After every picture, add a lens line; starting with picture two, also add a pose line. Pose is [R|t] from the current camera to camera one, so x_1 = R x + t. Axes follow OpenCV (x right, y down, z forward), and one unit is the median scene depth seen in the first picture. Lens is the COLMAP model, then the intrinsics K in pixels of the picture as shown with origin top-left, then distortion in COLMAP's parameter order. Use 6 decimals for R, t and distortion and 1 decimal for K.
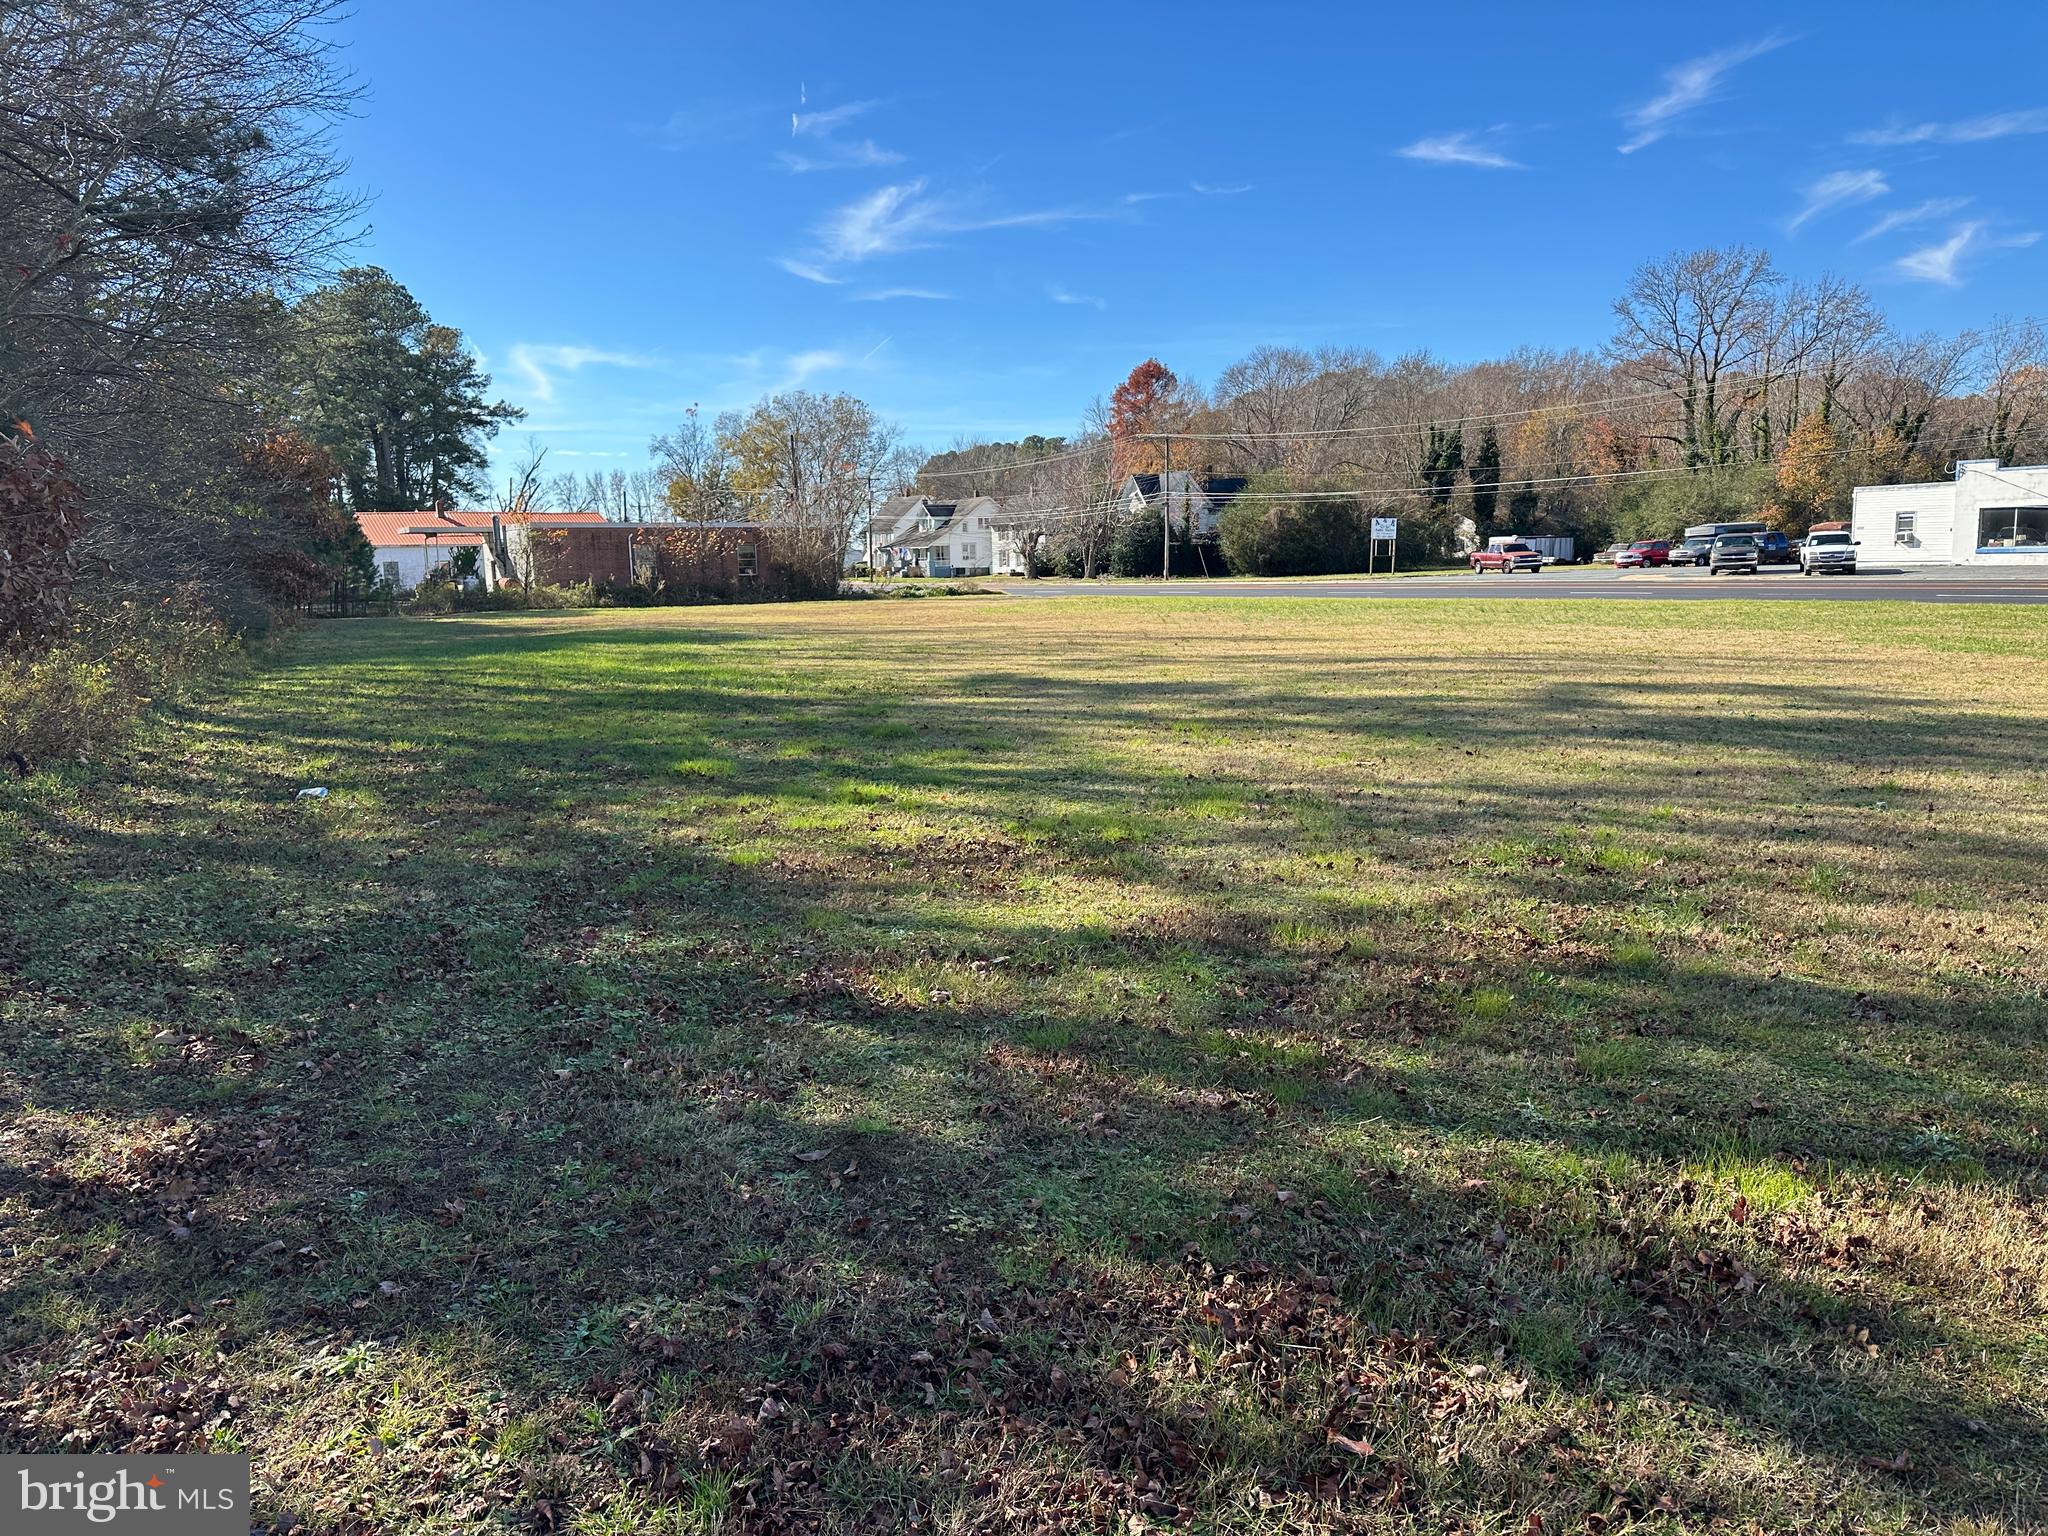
lens RADIAL K [[1425.8, 0, 1030.3], [0, 1425.8, 768.5], [0, 0, 1]] dist [0.026757, -0.040396]
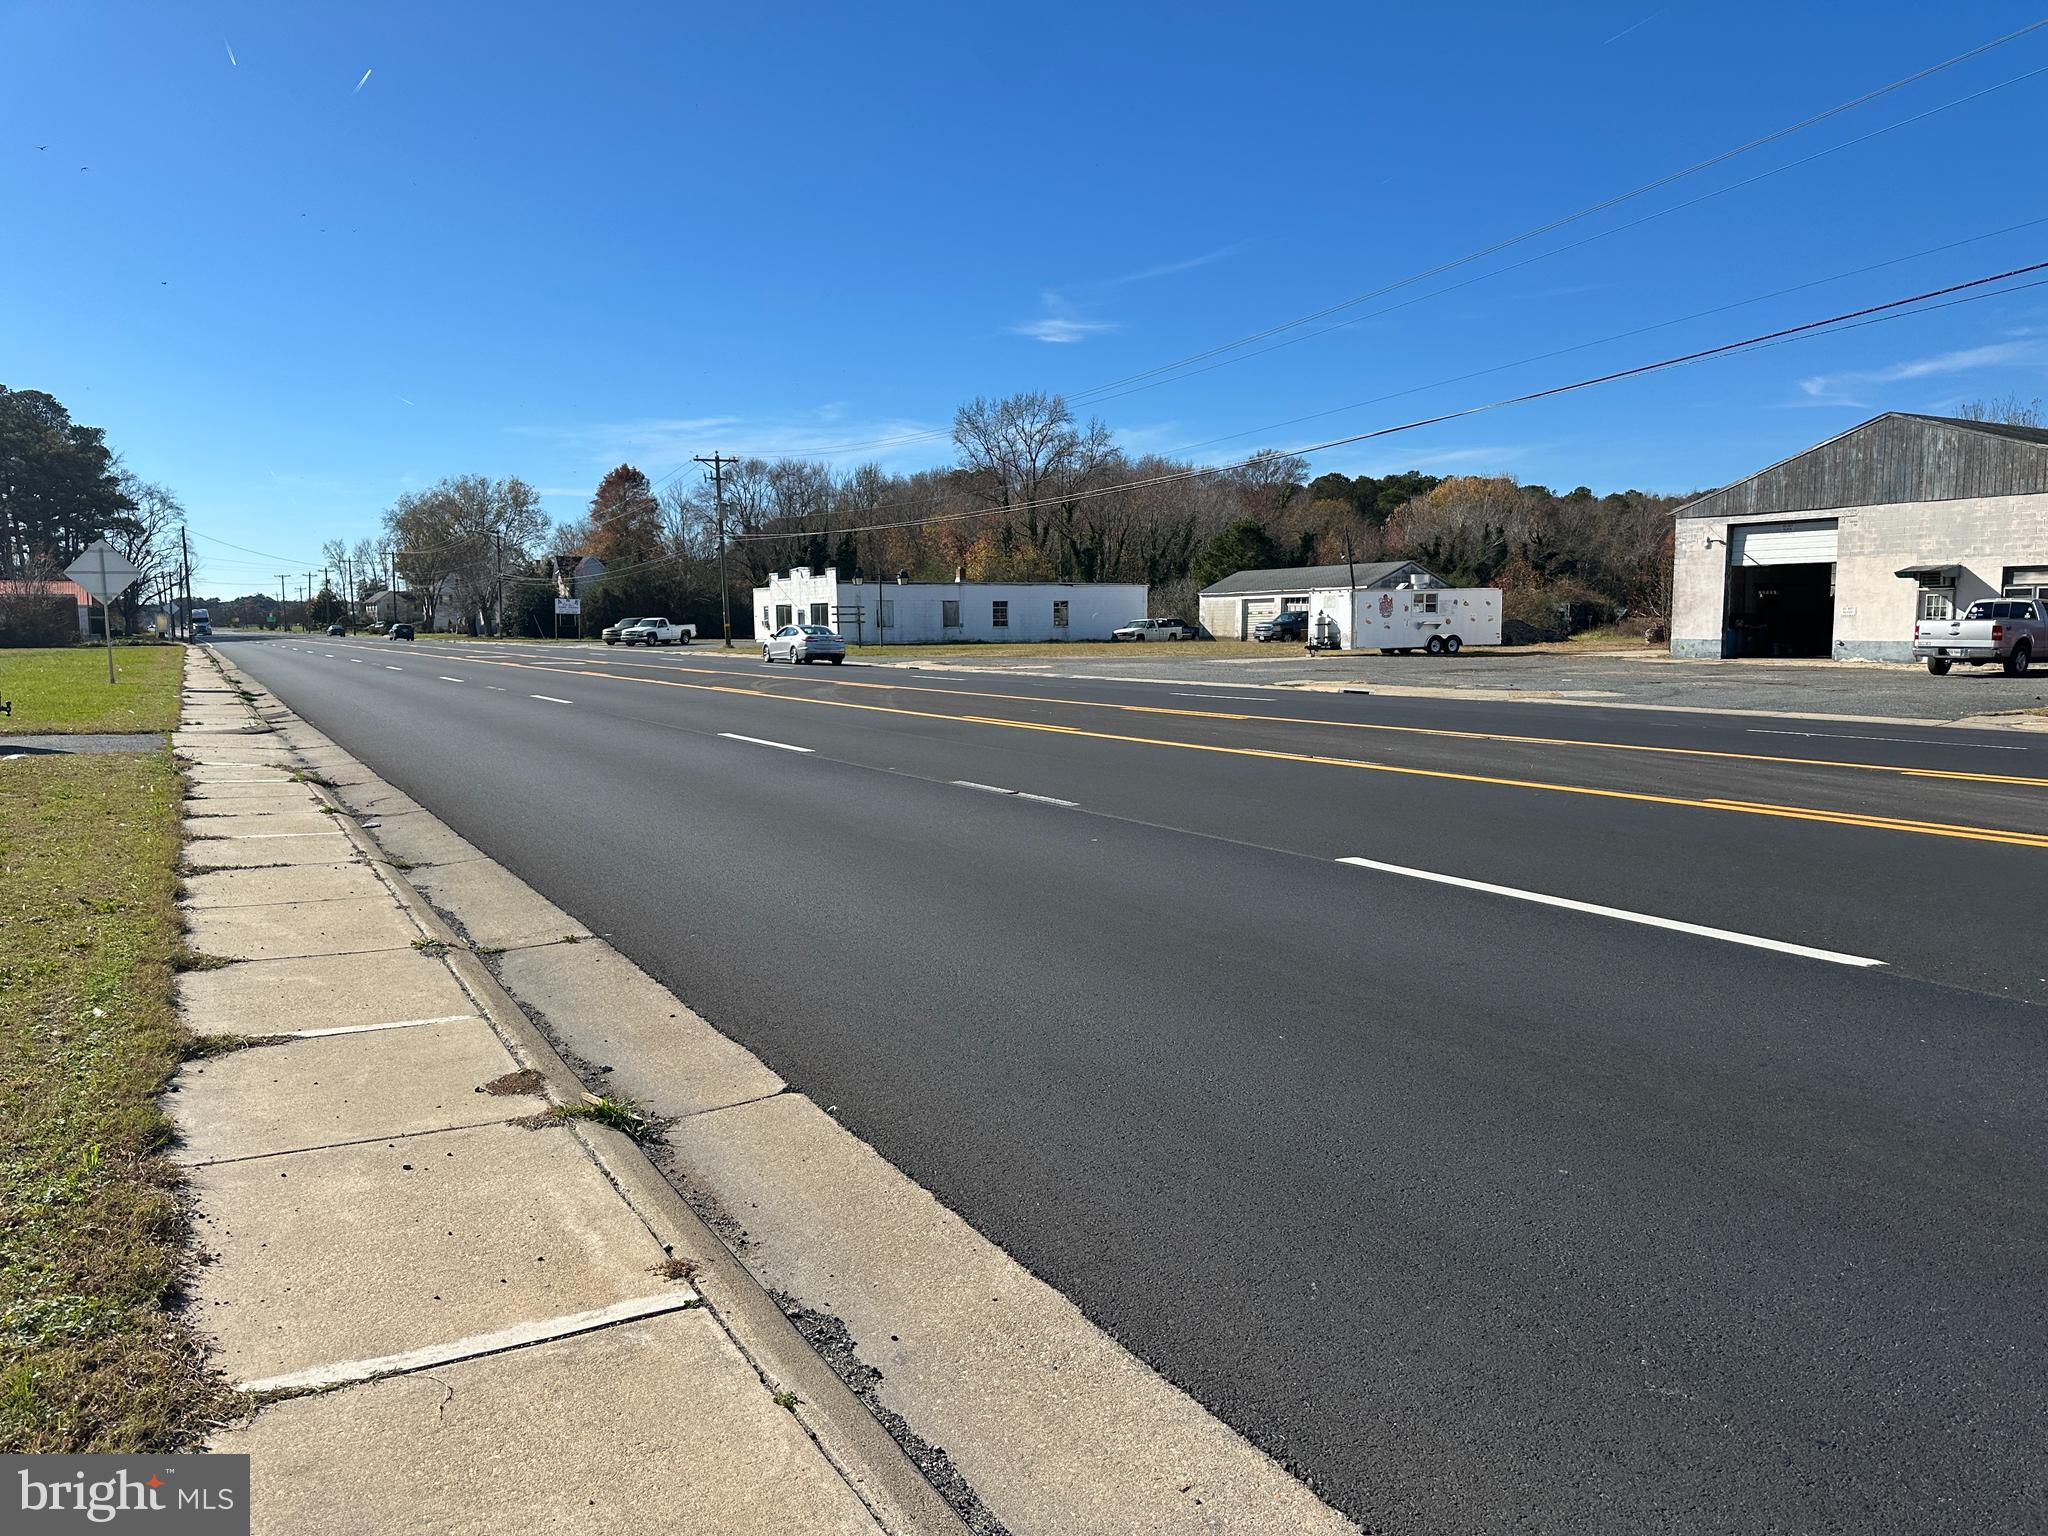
lens RADIAL K [[1425.8, 0, 1007.3], [0, 1425.8, 767.0], [0, 0, 1]] dist [0.026757, -0.040396]
pose [[0.999468, 0.022577, -0.023553, 0.454984], [-0.023558, 0.998828, -0.042279, 0.022957], [0.022570, 0.042811, 0.998828, -0.235979]]
